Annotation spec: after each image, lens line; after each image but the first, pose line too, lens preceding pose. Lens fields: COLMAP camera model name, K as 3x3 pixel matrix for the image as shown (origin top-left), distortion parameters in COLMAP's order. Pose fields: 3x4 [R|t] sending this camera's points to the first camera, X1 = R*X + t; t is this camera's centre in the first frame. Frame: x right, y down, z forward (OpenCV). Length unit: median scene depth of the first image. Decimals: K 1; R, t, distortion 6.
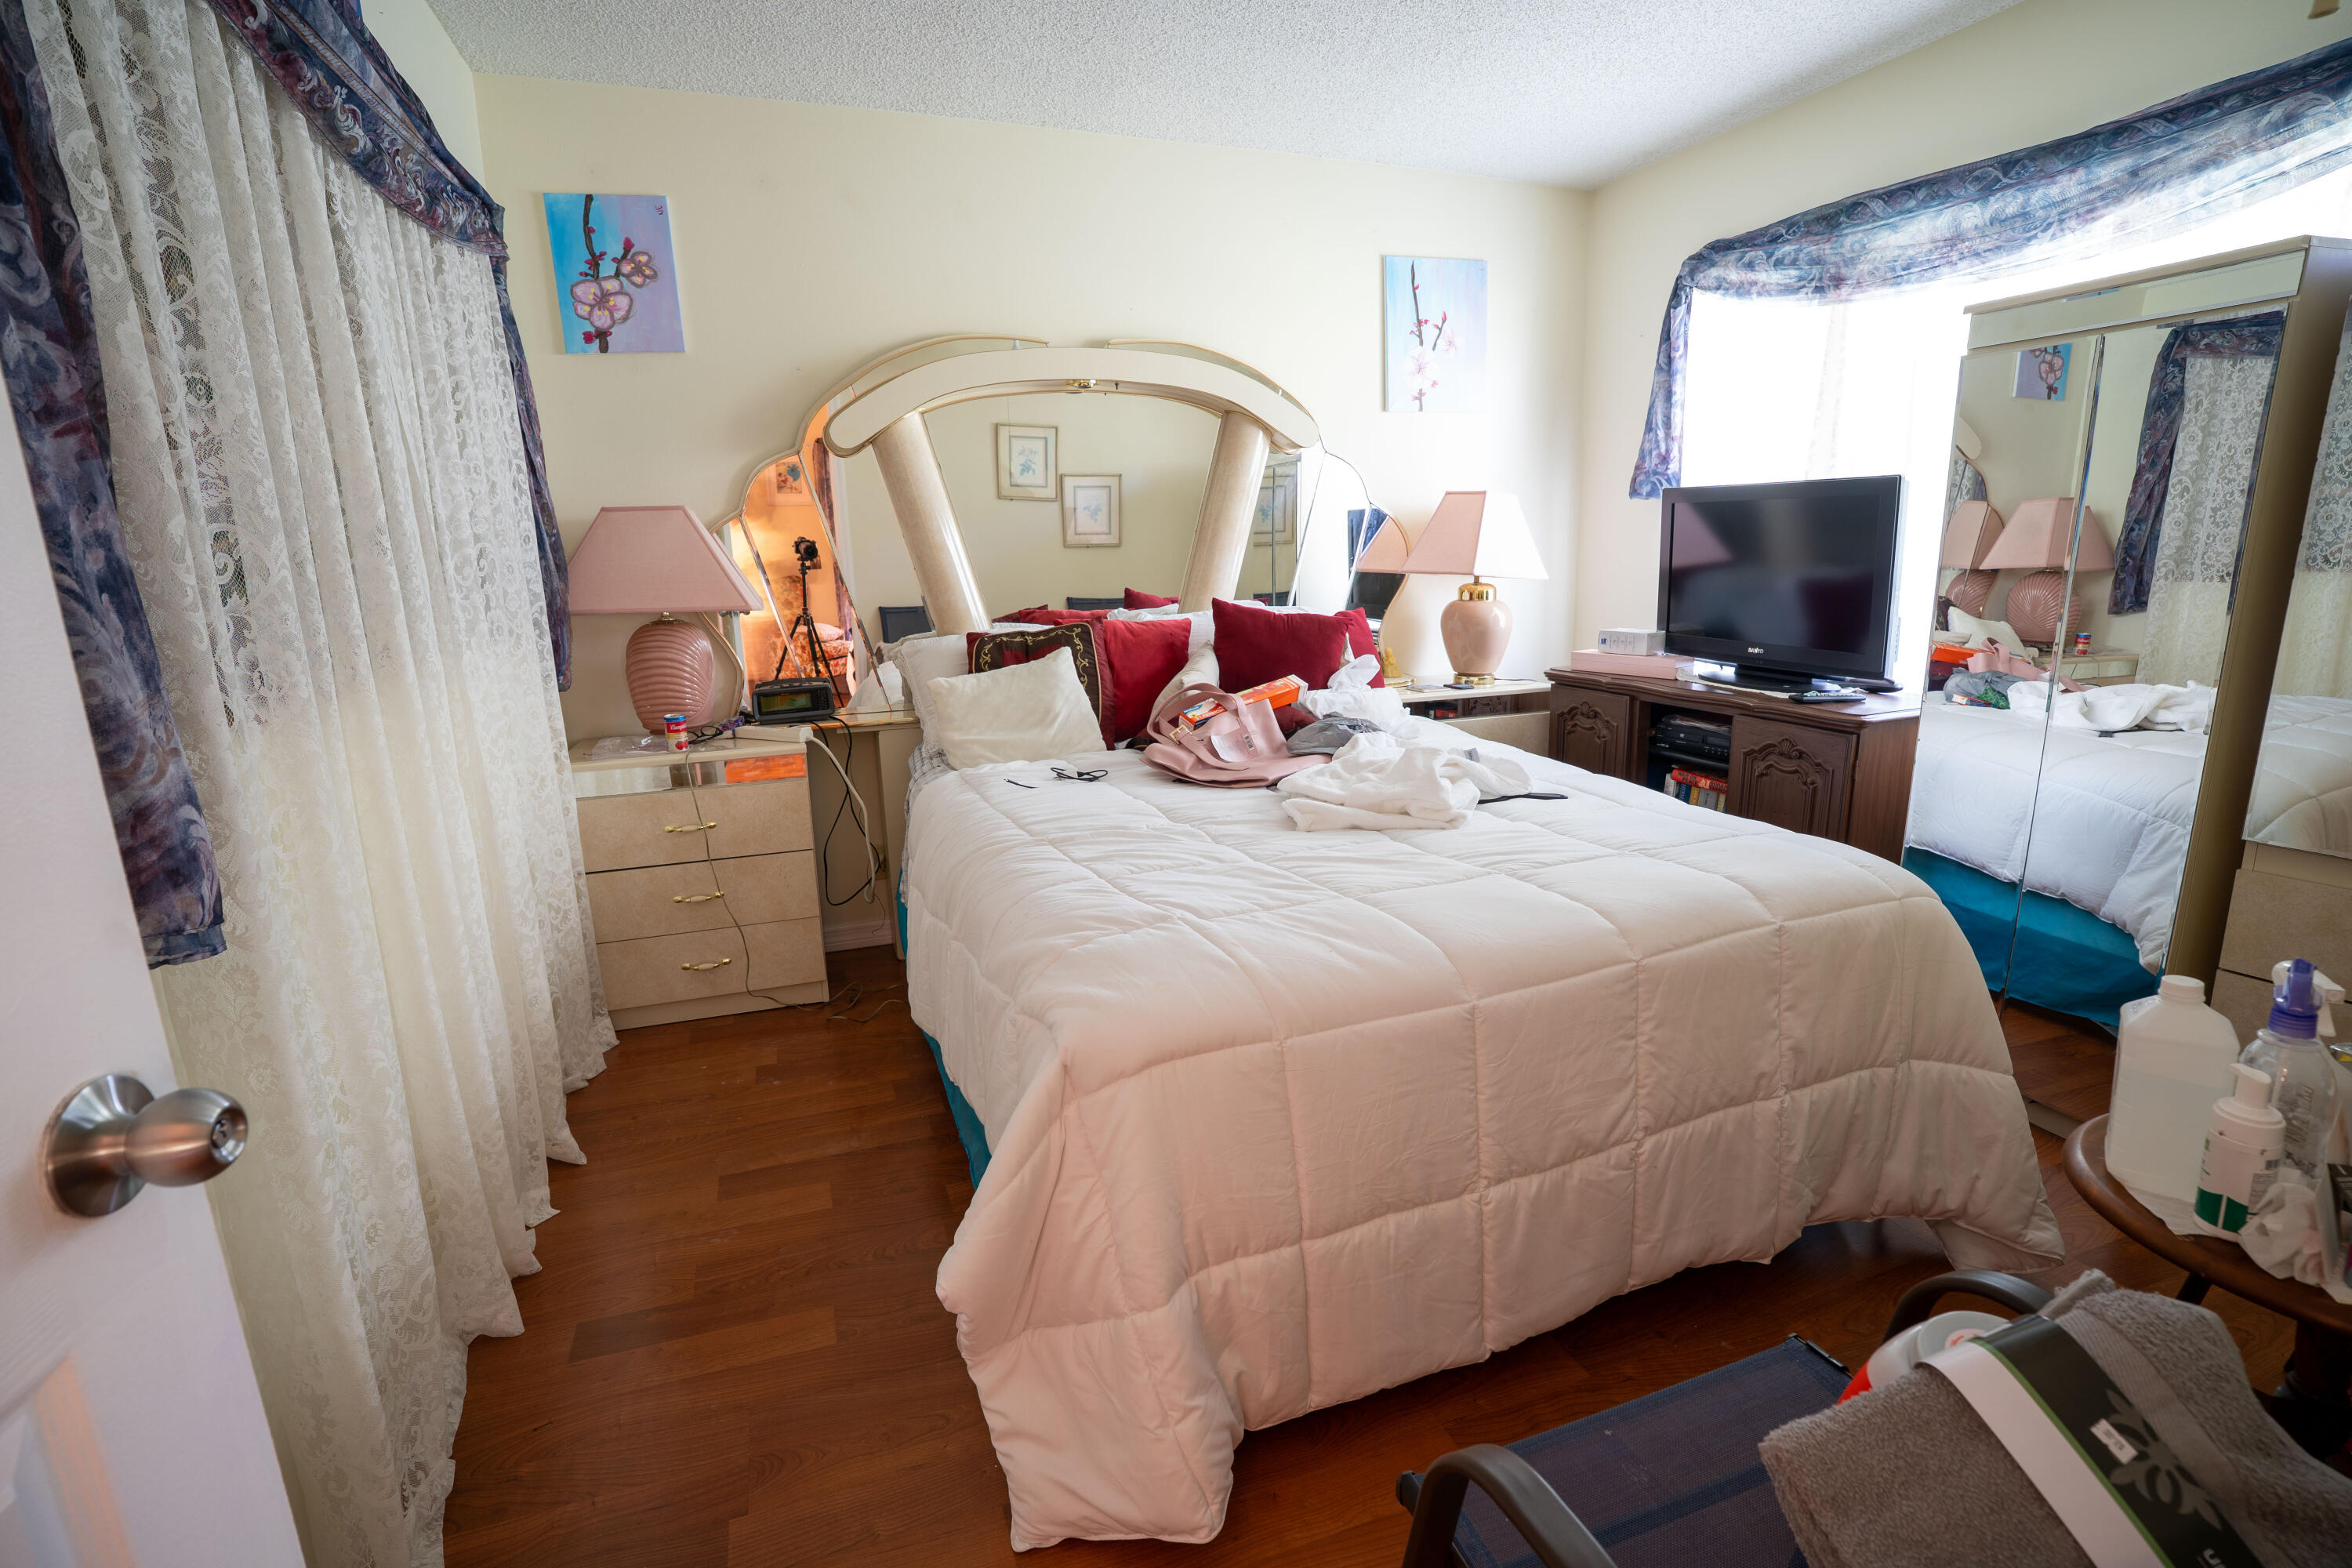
lens RADIAL K [[1087.8, 0, 1168.4], [0, 1087.8, 777.3], [0, 0, 1]] dist [-0.071013, 0.026040]
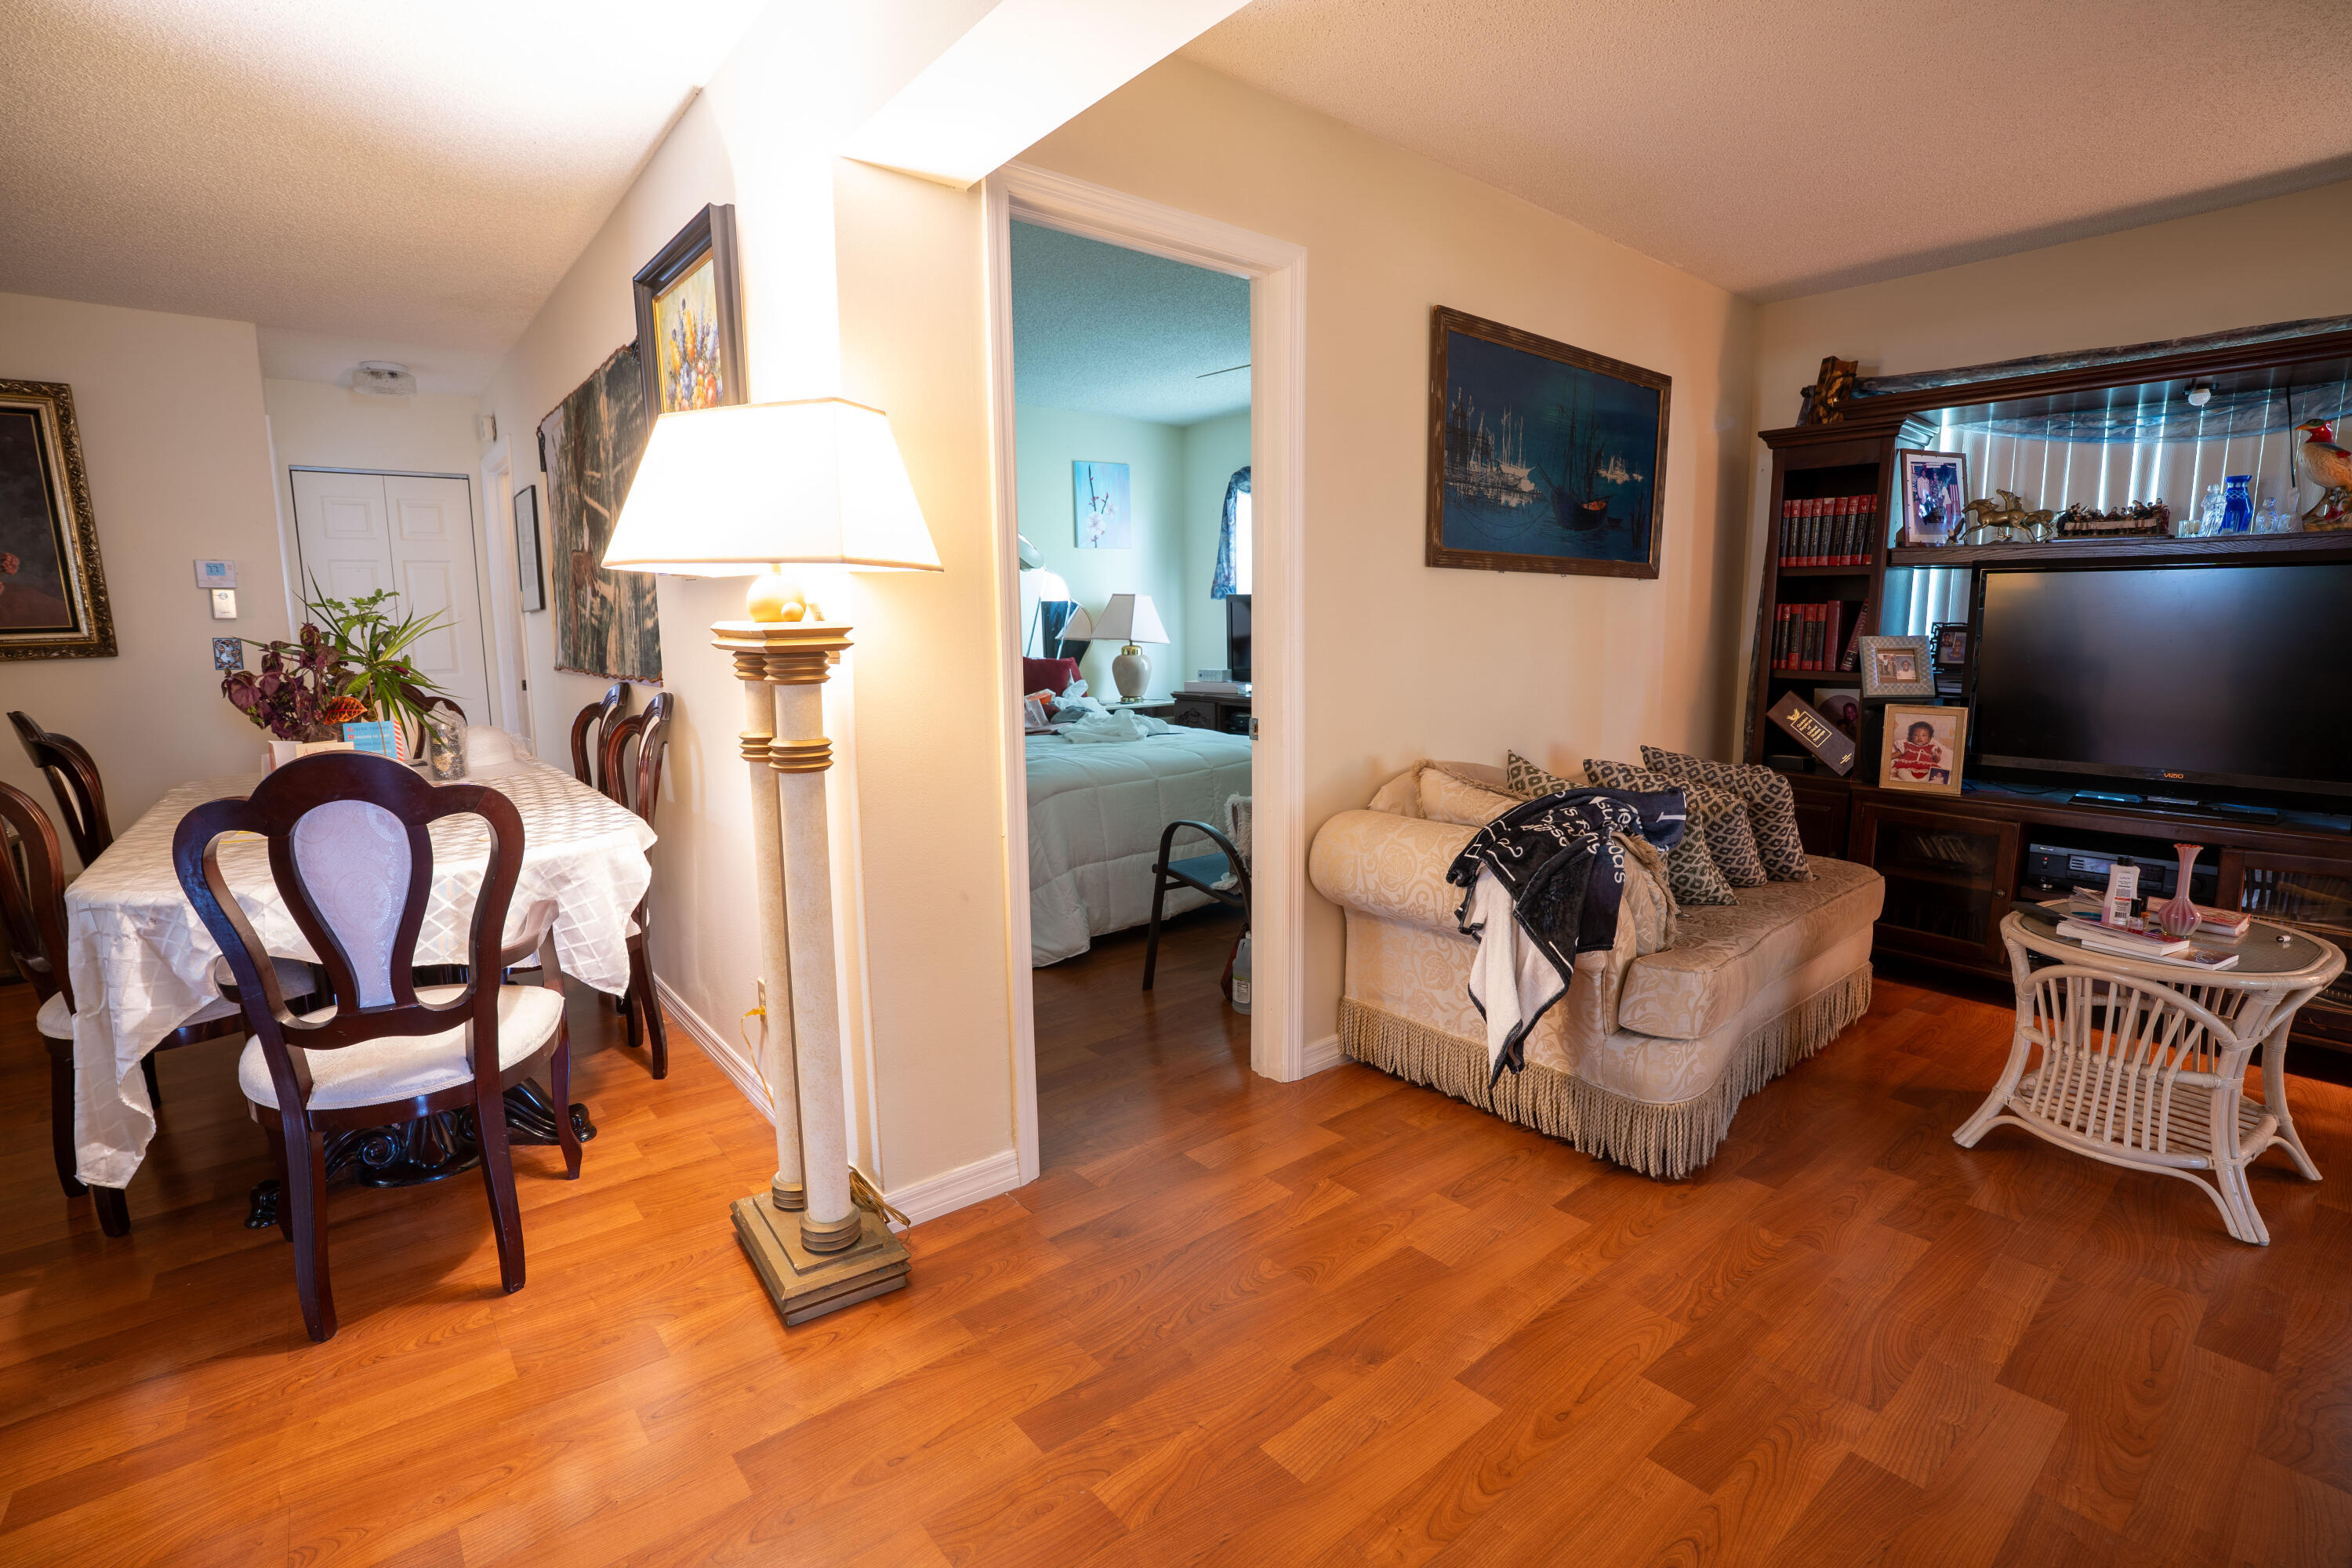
lens RADIAL K [[1087.8, 0, 1168.4], [0, 1087.8, 777.3], [0, 0, 1]] dist [-0.071013, 0.026040]
pose [[0.943338, -0.030705, 0.330409, -0.267729], [0.055597, 0.996260, -0.066150, 0.166541], [-0.327142, 0.080772, 0.941517, -0.720589]]
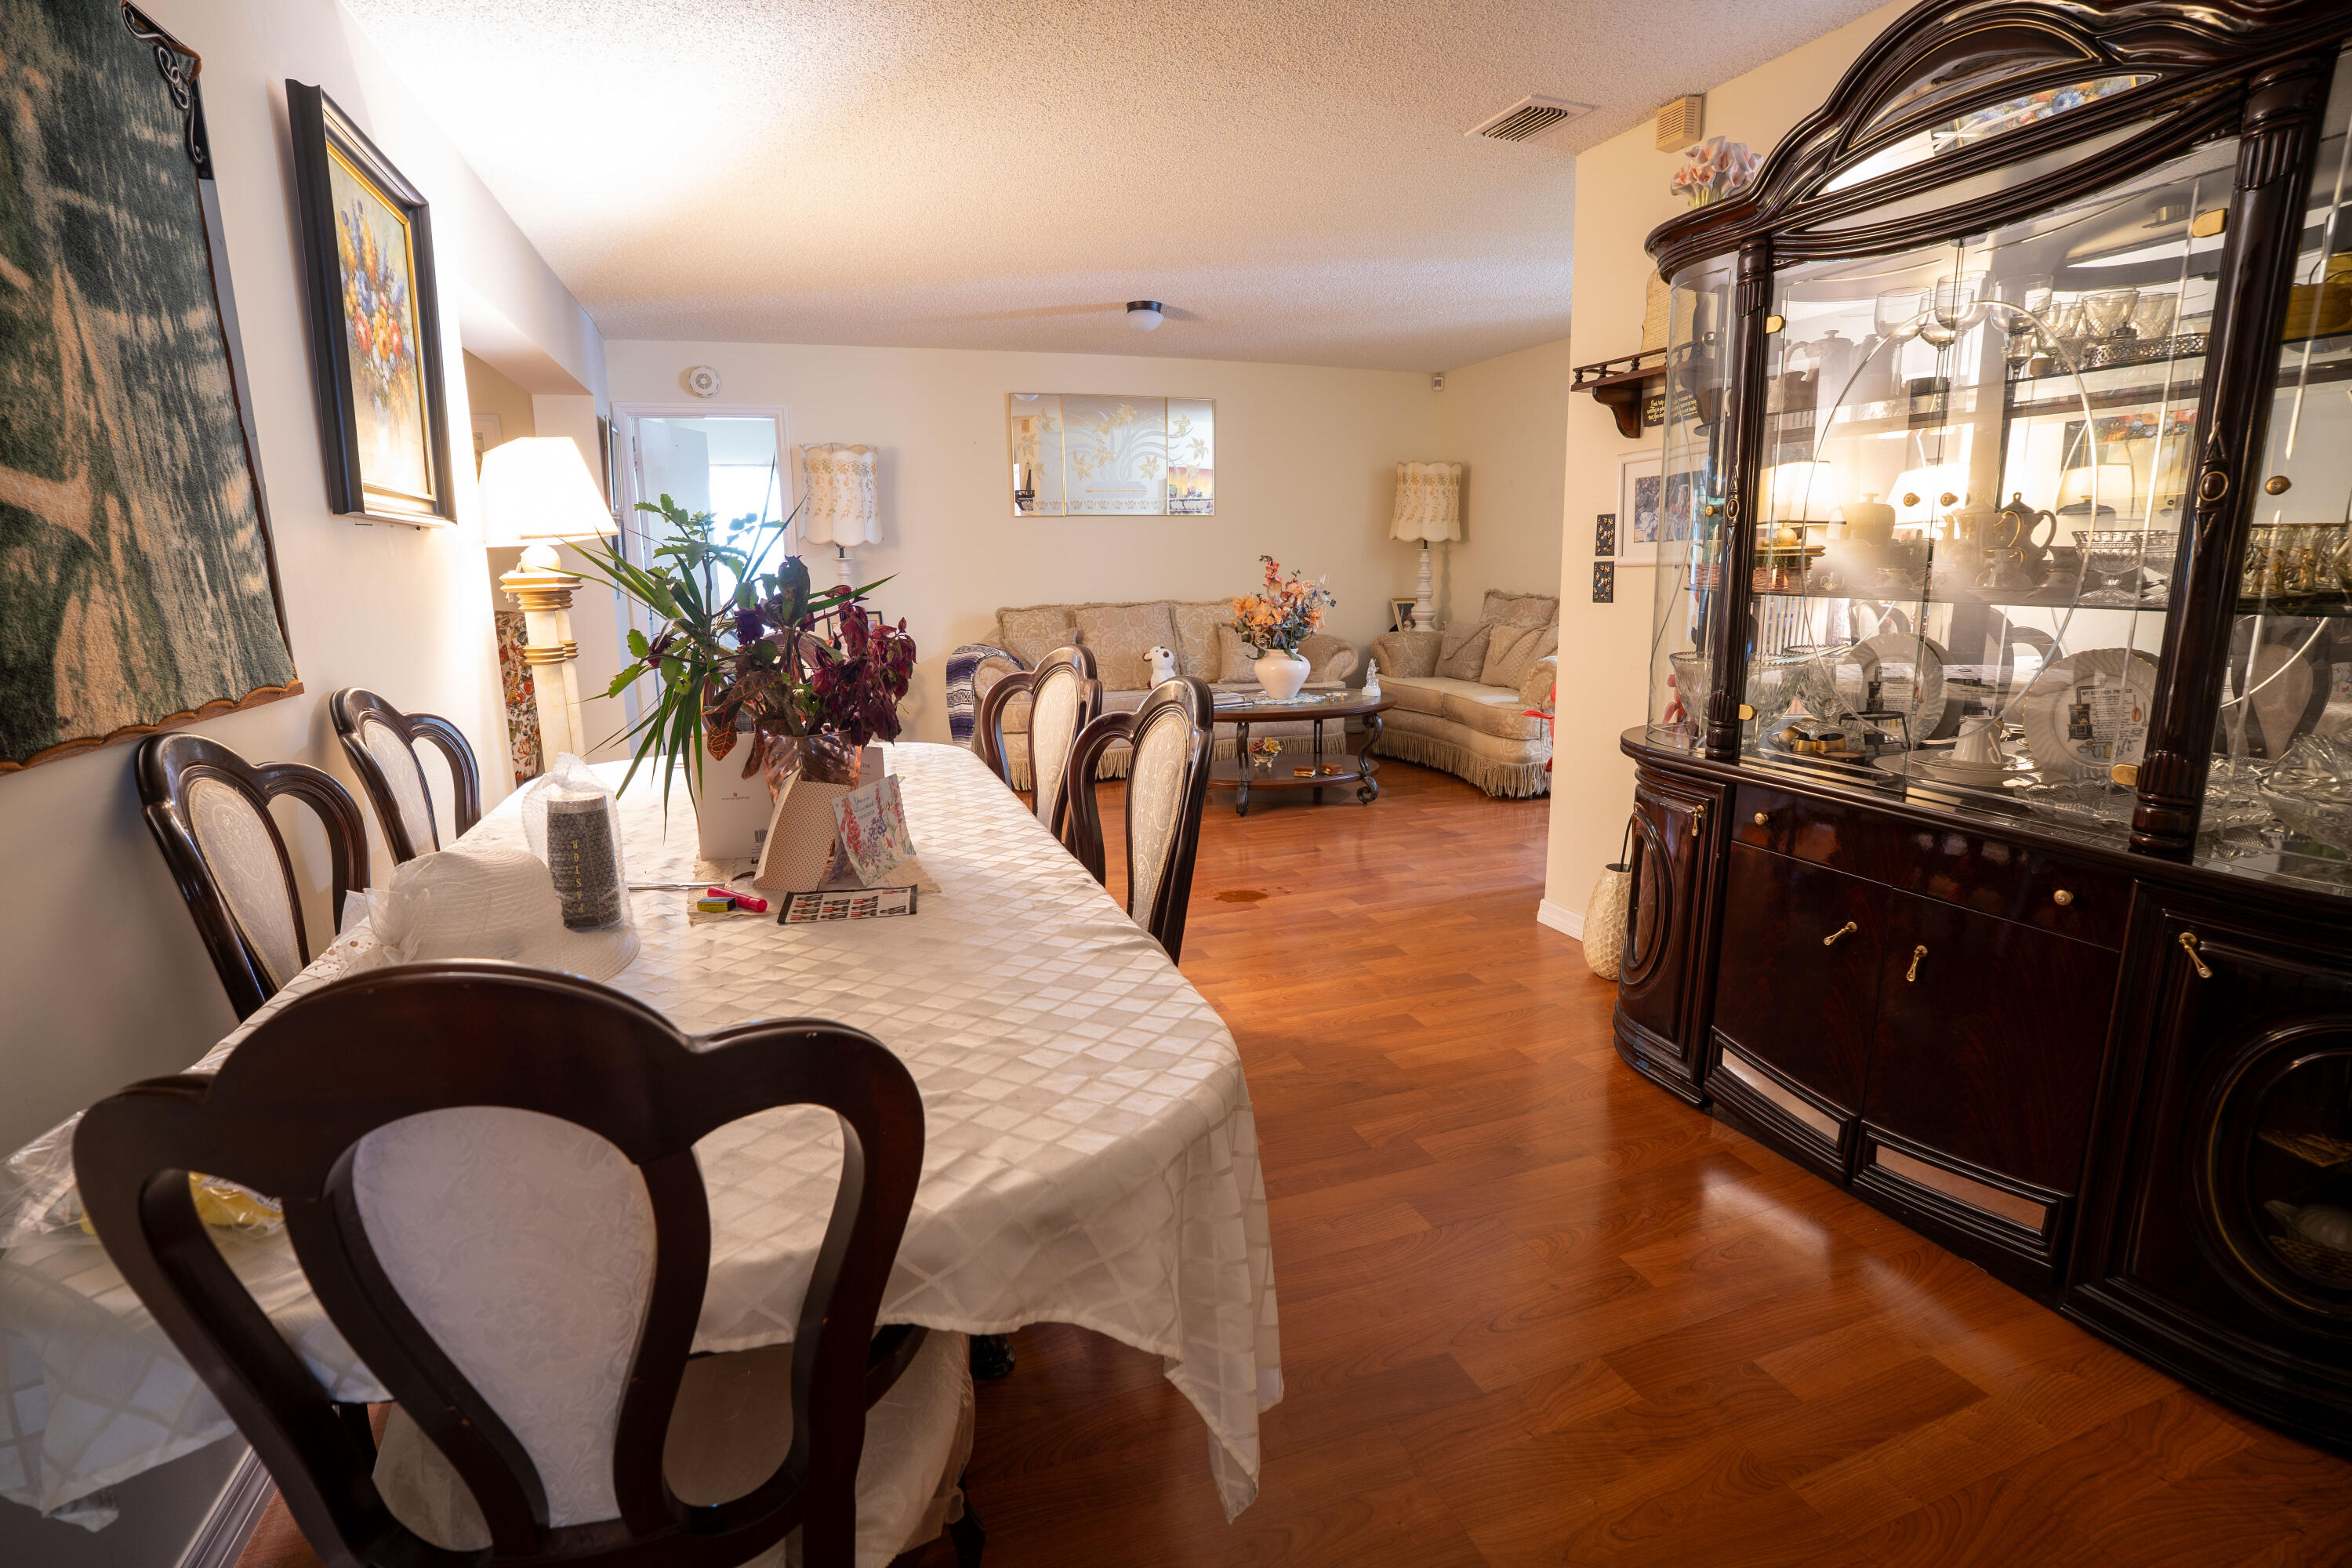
lens RADIAL K [[1087.8, 0, 1168.4], [0, 1087.8, 777.3], [0, 0, 1]] dist [-0.071013, 0.026040]
pose [[-0.999030, 0.042955, 0.009712, -0.800365], [0.043183, 0.912212, 0.407436, -0.145778], [0.008642, 0.407460, -0.913182, 0.751824]]
